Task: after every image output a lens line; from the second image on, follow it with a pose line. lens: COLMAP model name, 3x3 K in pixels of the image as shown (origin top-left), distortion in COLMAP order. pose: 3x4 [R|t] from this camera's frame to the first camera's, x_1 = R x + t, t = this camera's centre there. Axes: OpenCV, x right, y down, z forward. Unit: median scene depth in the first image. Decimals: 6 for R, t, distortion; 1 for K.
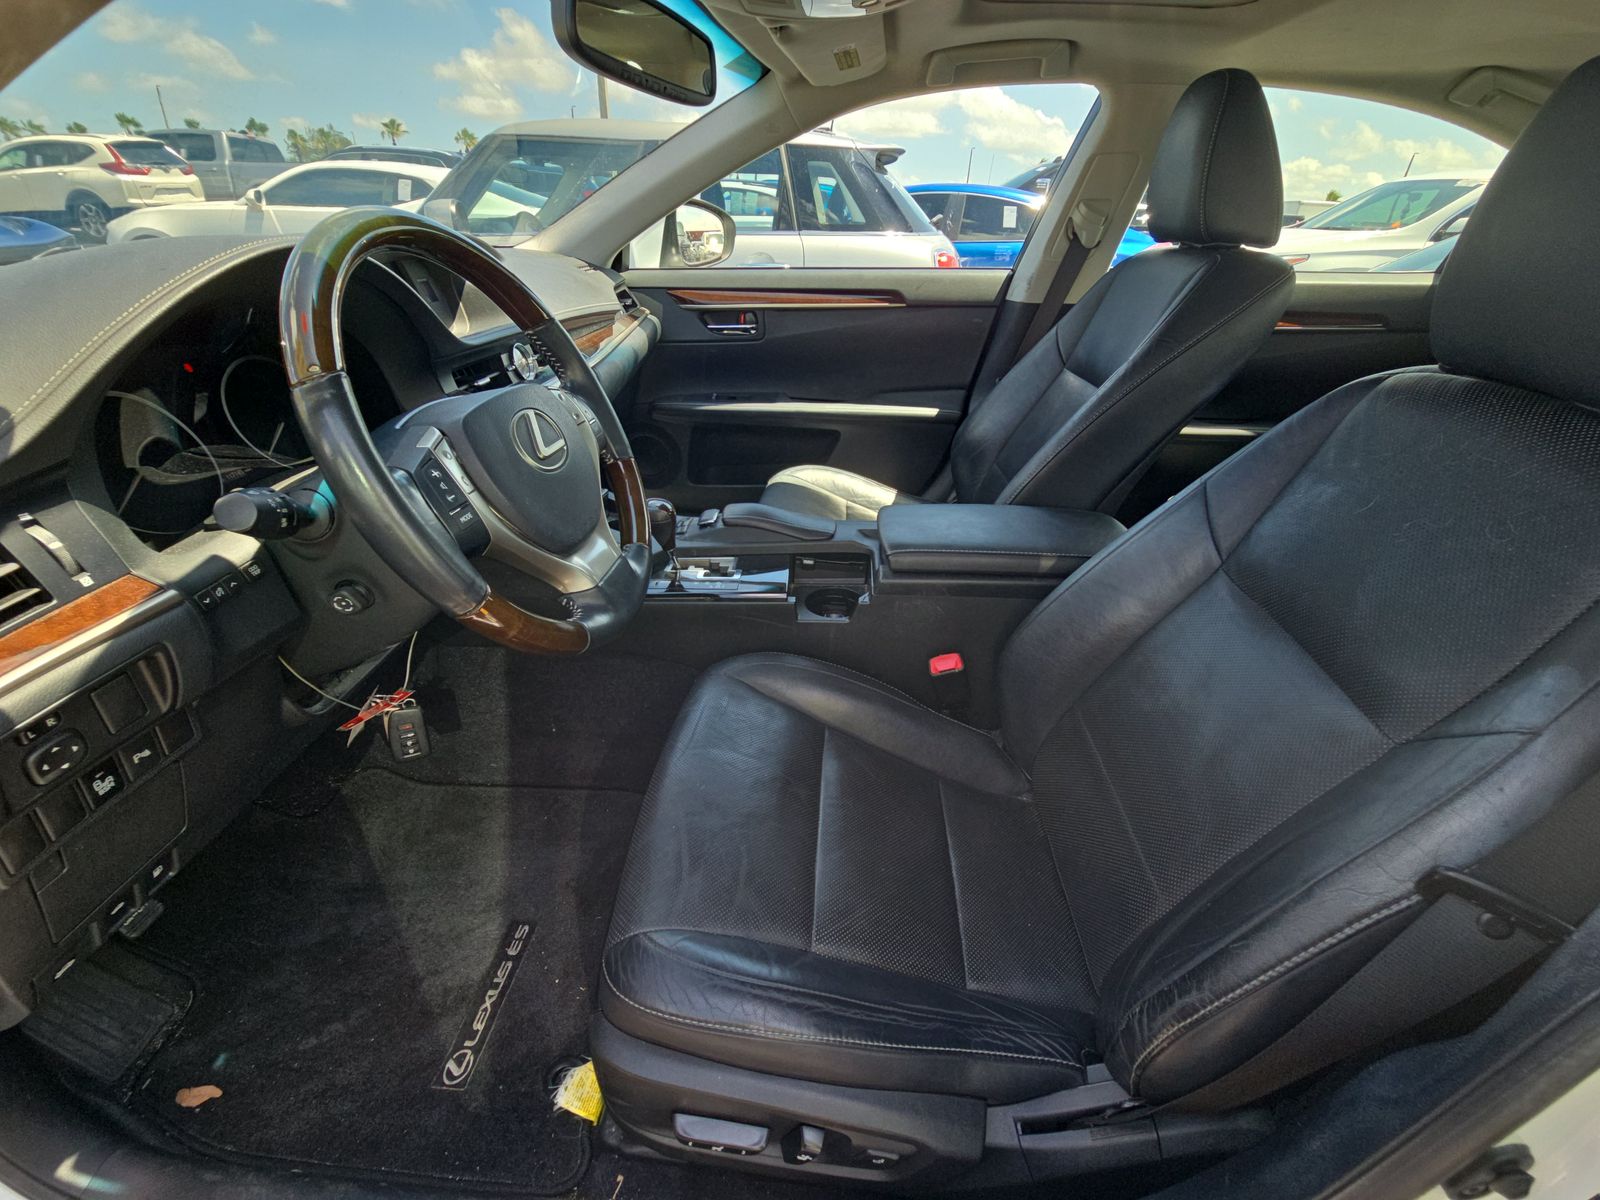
lens RADIAL K [[640.1, 0, 815.4], [0, 640.1, 590.7], [0, 0, 1]] dist [-0.001362, -0.000083]
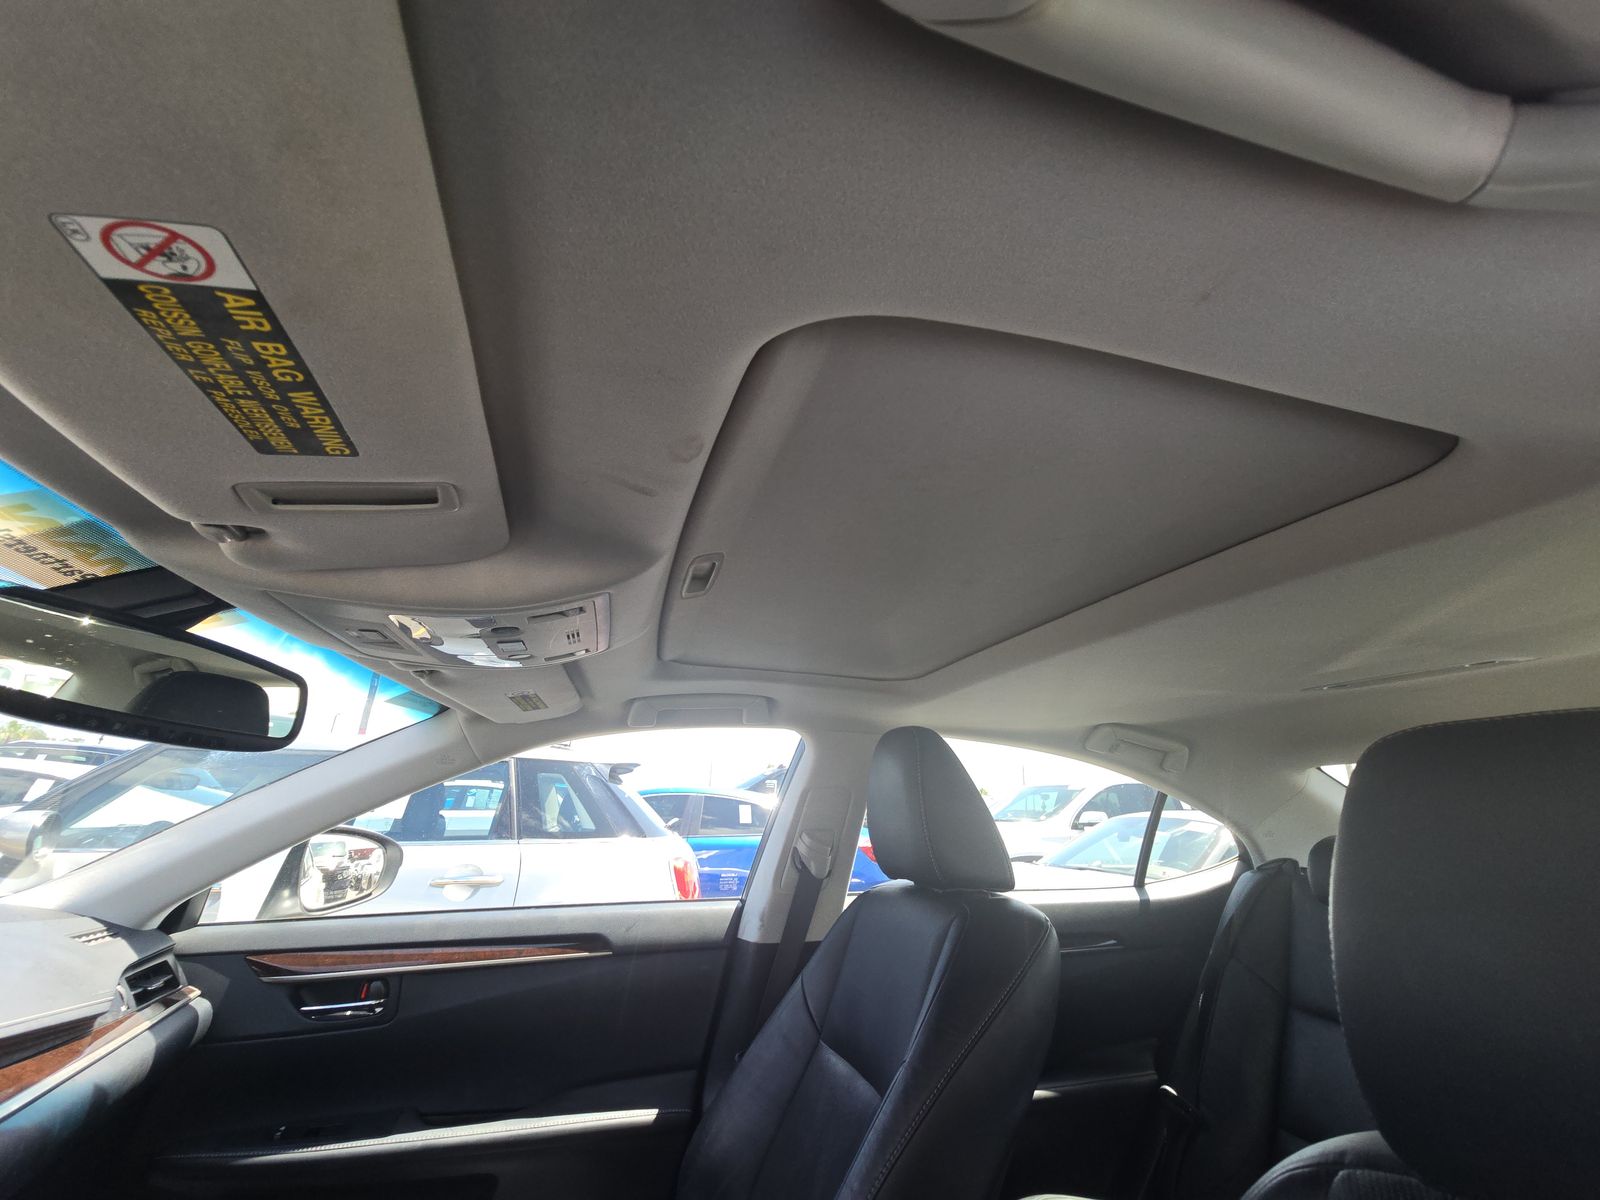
lens RADIAL K [[640.1, 0, 815.4], [0, 640.1, 590.7], [0, 0, 1]] dist [-0.001362, -0.000083]
pose [[0.937434, 0.097767, 0.334156, 0.069768], [0.188322, 0.664861, -0.722838, -0.131009], [-0.292837, 0.740541, 0.604852, 0.138966]]
